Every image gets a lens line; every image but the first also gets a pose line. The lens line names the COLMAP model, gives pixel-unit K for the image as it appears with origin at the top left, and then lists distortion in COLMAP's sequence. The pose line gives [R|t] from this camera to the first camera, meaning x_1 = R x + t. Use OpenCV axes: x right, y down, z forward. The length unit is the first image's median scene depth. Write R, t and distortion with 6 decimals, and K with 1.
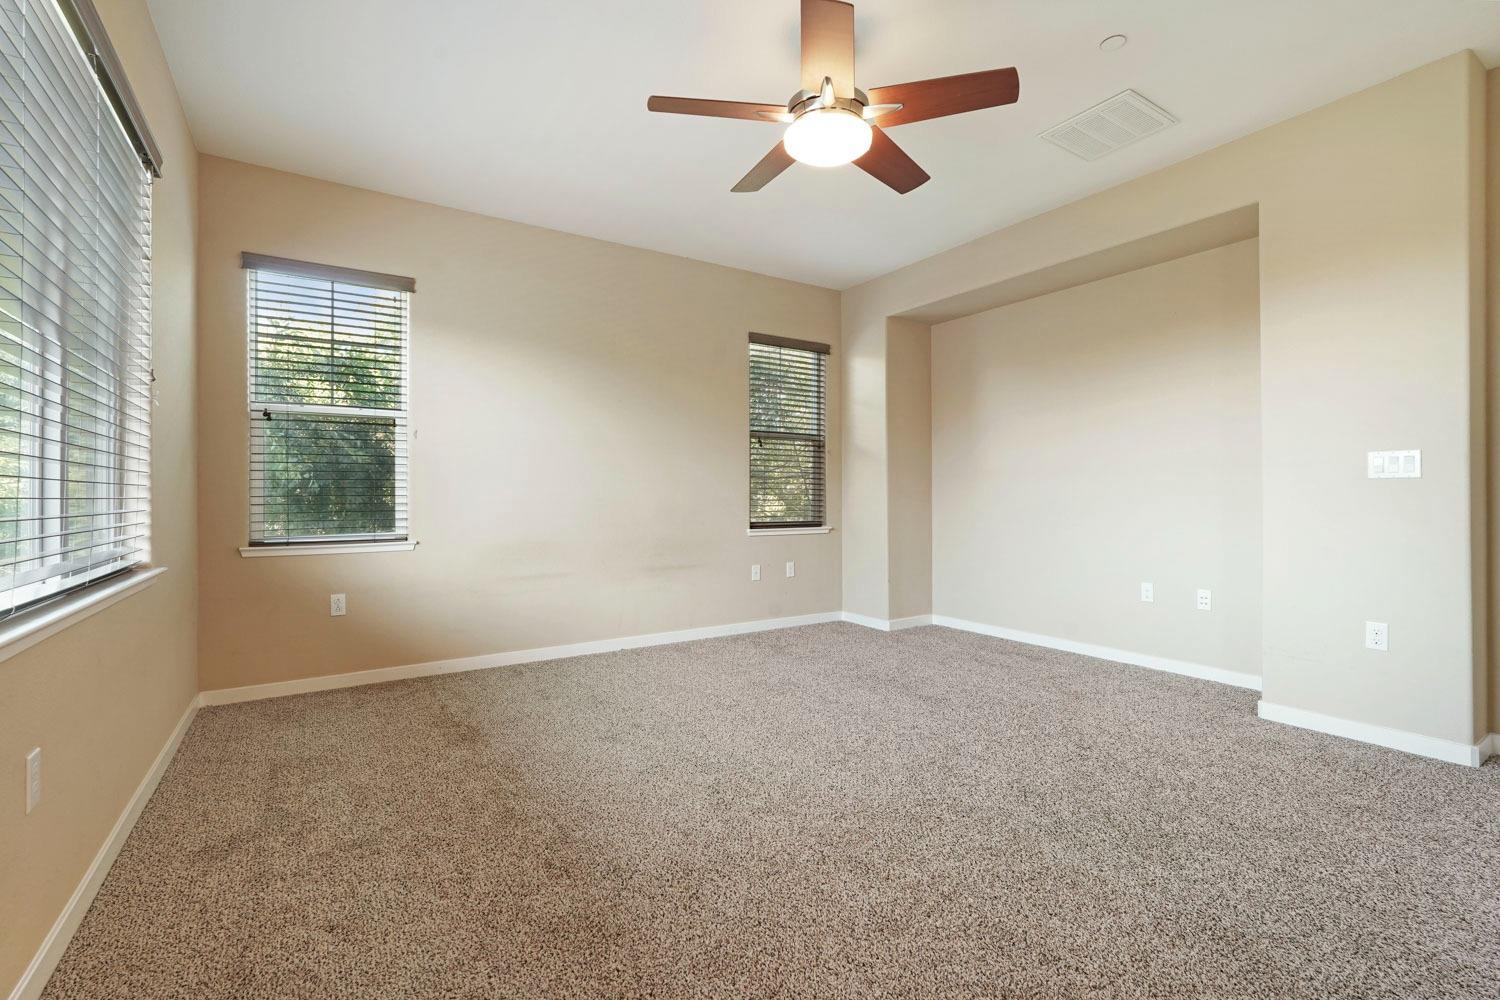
lens RADIAL K [[669.9, 0, 730.7], [0, 669.9, 499.2], [0, 0, 1]] dist [0.000326, -0.000051]
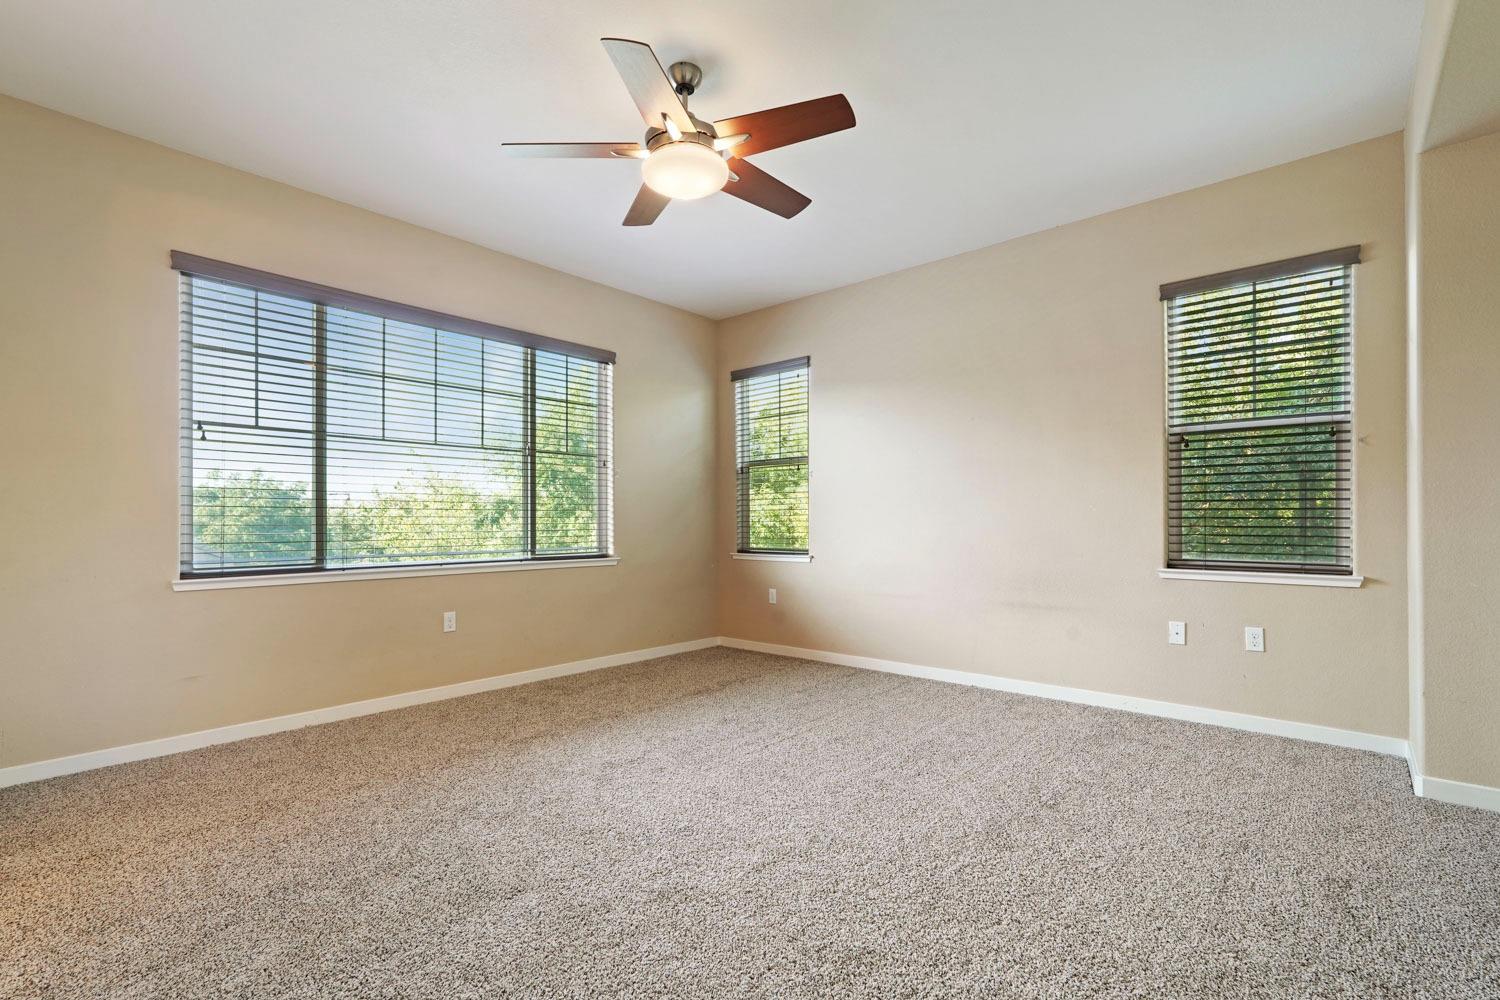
lens RADIAL K [[669.9, 0, 730.7], [0, 669.9, 499.2], [0, 0, 1]] dist [0.000326, -0.000051]
pose [[0.278198, -0.029527, -0.960070, 0.612343], [-0.000319, 0.999525, -0.030832, -0.005552], [0.960524, 0.008883, 0.278056, 0.400621]]
